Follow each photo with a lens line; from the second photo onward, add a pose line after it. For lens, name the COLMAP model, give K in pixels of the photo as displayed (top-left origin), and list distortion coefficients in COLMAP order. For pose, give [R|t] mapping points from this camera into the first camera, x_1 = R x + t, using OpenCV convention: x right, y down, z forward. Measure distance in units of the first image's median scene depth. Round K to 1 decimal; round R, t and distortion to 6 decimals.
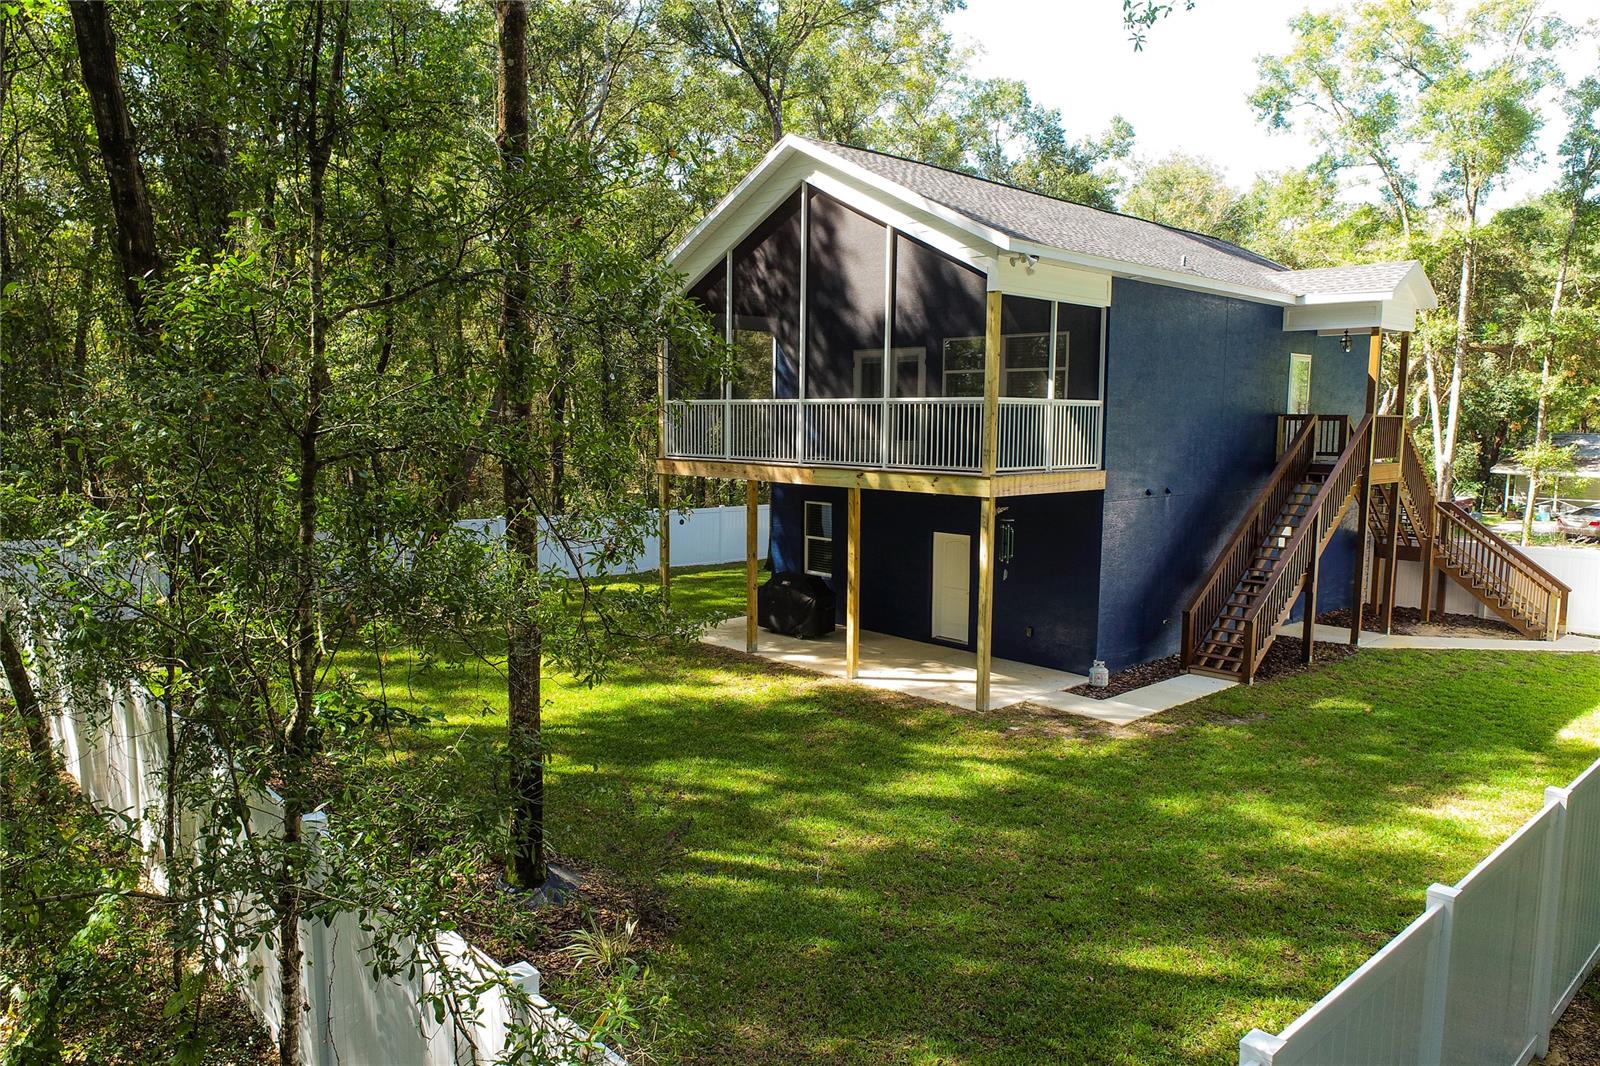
lens RADIAL K [[1109.0, 0, 798.5], [0, 1109.0, 528.7], [0, 0, 1]] dist [-0.016150, -0.005137]
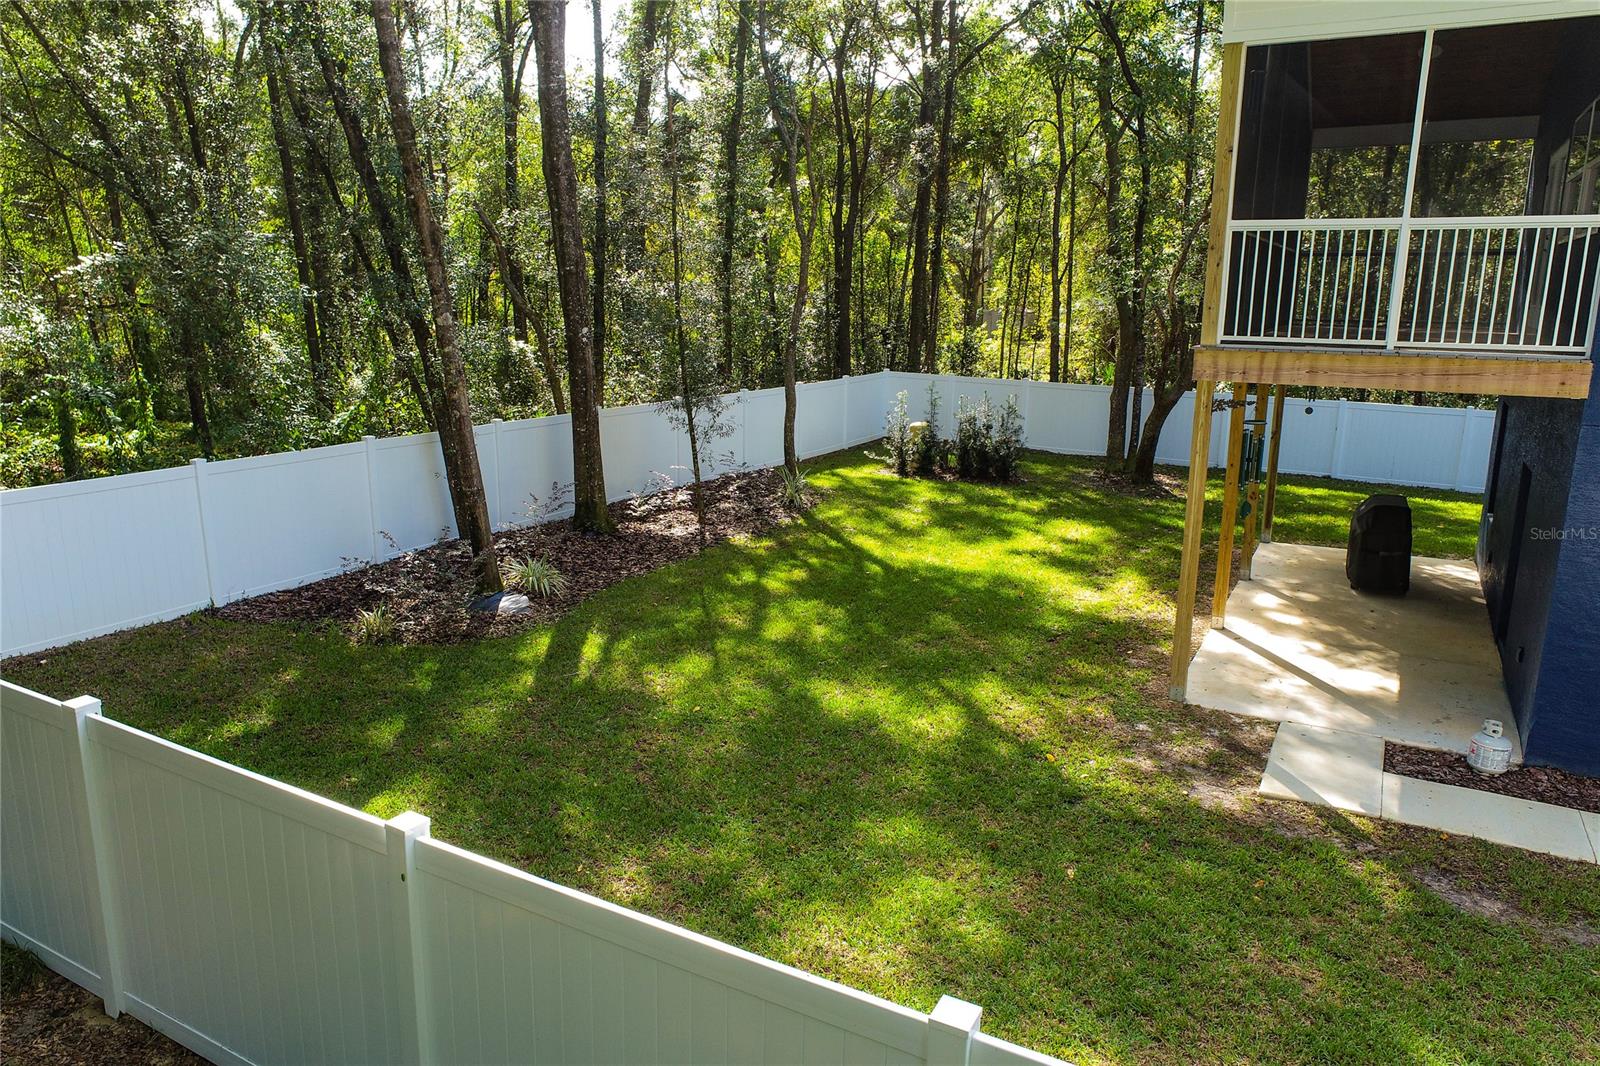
lens RADIAL K [[1109.0, 0, 799.9], [0, 1109.0, 533.9], [0, 0, 1]] dist [-0.016150, -0.005137]
pose [[0.308835, 0.208708, -0.927934, 0.799958], [-0.110479, 0.976895, 0.182951, -0.036576], [0.944677, 0.046015, 0.324757, 0.635884]]
